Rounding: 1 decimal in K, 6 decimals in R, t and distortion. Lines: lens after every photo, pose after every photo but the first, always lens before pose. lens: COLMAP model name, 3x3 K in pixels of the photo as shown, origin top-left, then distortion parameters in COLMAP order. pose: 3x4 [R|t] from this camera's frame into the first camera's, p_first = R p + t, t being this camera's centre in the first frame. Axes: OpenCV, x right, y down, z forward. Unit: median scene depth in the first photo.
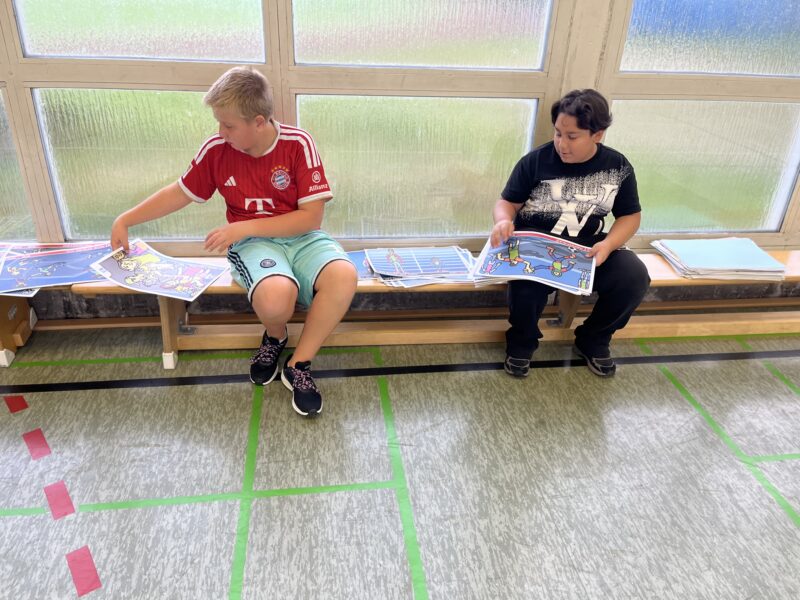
lens RADIAL K [[608.1, 0, 390.1], [0, 608.1, 311.6], [0, 0, 1]] dist [0.057892, -0.078520]
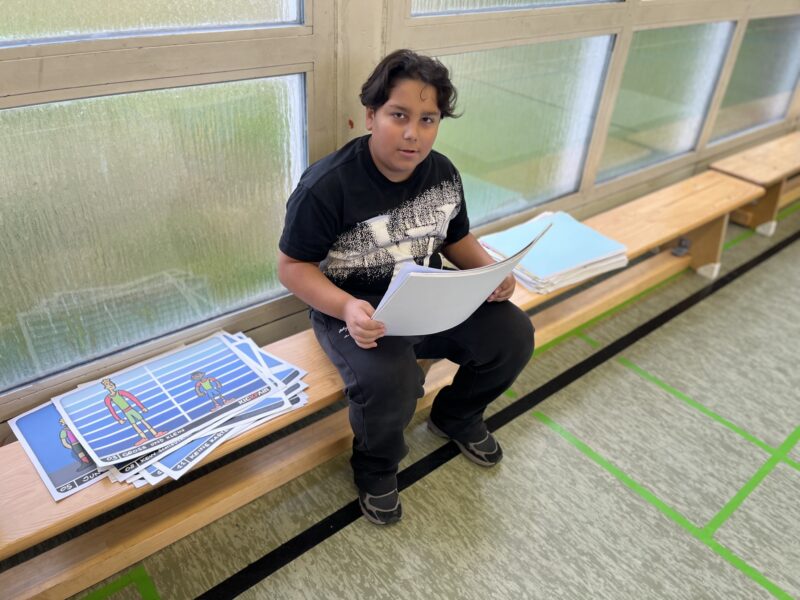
lens RADIAL K [[608.1, 0, 407.9], [0, 608.1, 312.3], [0, 0, 1]] dist [0.057892, -0.078520]
pose [[0.842106, -0.290805, 0.454192, -0.004277], [0.226539, 0.955003, 0.191440, -0.225922], [-0.489427, -0.058320, 0.870092, 0.442481]]
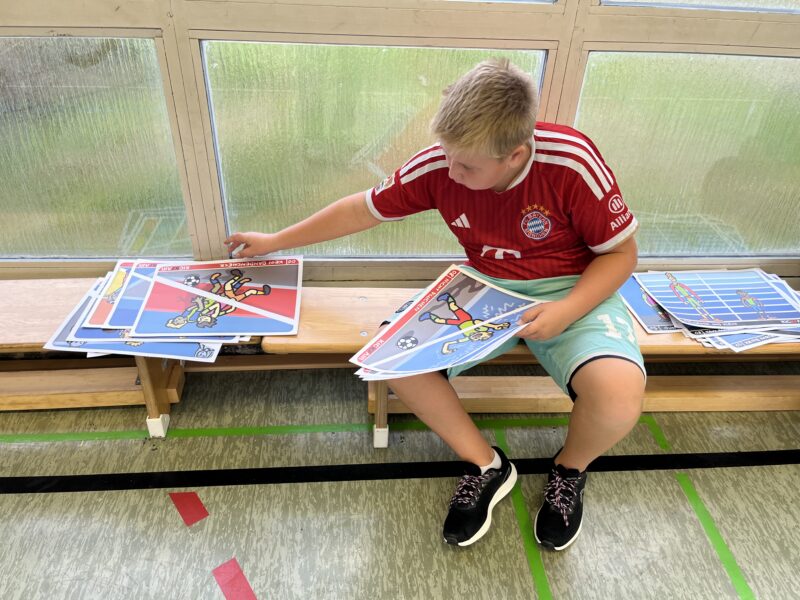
lens RADIAL K [[608.1, 0, 387.2], [0, 608.1, 312.8], [0, 0, 1]] dist [0.057892, -0.078520]
pose [[0.998149, 0.035131, -0.049646, -0.319174], [-0.028591, 0.991515, 0.126808, -0.153585], [0.053679, -0.125154, 0.990684, 0.303789]]
